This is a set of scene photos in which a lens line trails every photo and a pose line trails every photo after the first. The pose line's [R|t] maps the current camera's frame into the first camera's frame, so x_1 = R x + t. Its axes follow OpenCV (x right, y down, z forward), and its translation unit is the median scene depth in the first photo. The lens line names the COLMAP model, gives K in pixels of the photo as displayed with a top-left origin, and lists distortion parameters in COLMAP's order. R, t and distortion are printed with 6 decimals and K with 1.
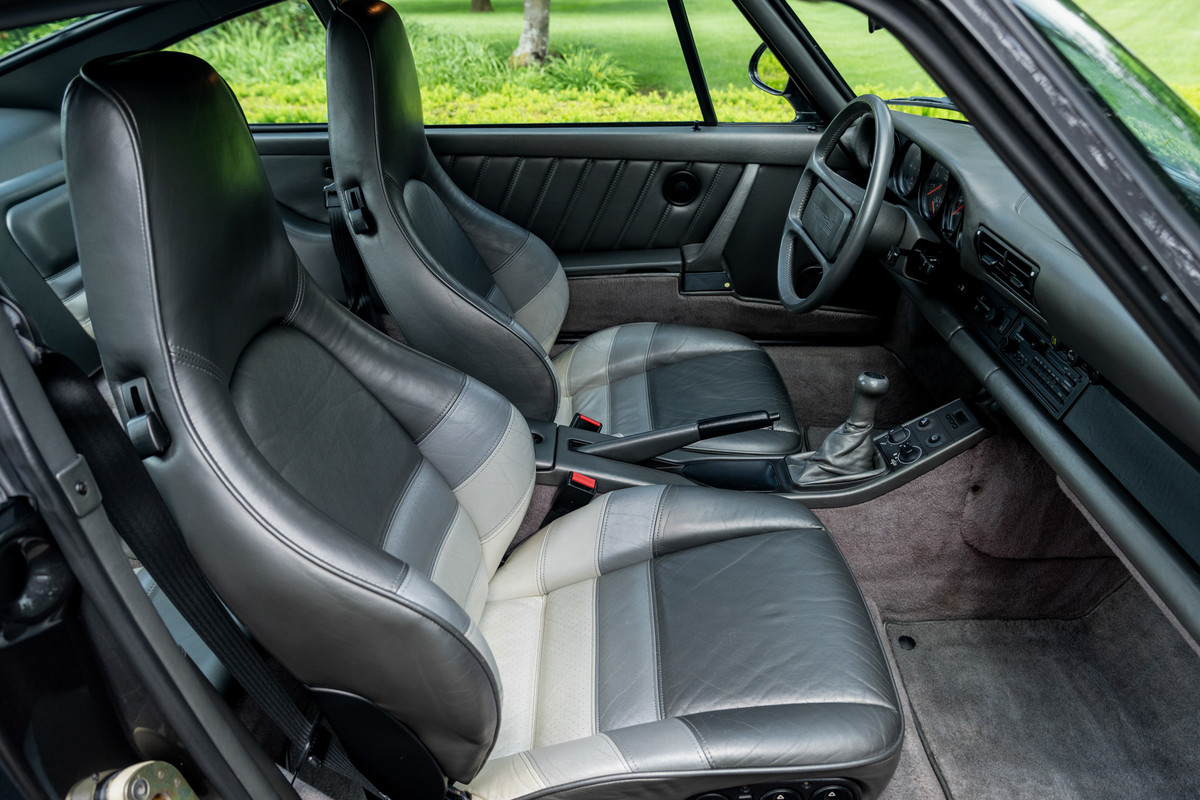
lens RADIAL K [[844.5, 0, 603.7], [0, 844.5, 390.4], [0, 0, 1]] dist [-0.010944, 0.000139]
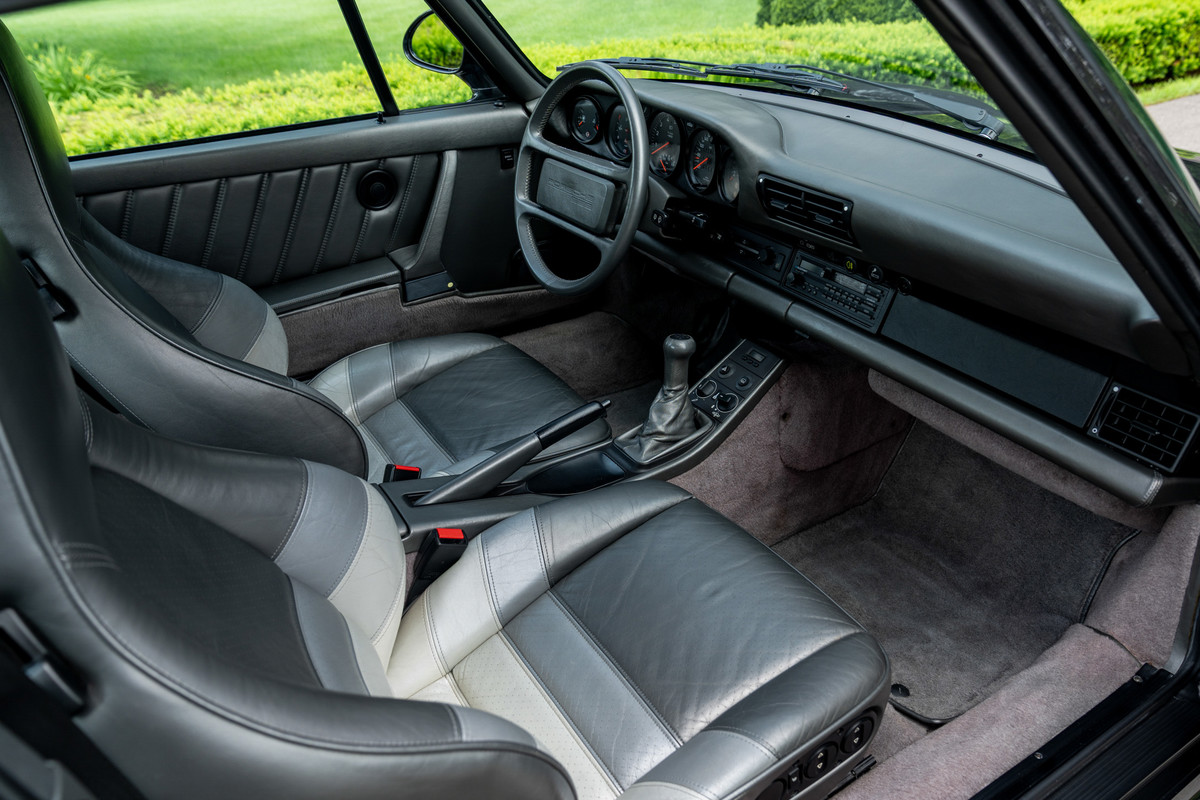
lens RADIAL K [[865.9, 0, 600.0], [0, 865.9, 410.7], [0, 0, 1]] dist [-0.013932, 0.007131]
pose [[0.844558, -0.280975, 0.455824, -0.209761], [0.263802, 0.959122, 0.102436, -0.052893], [-0.465972, 0.033735, 0.884156, 0.103926]]
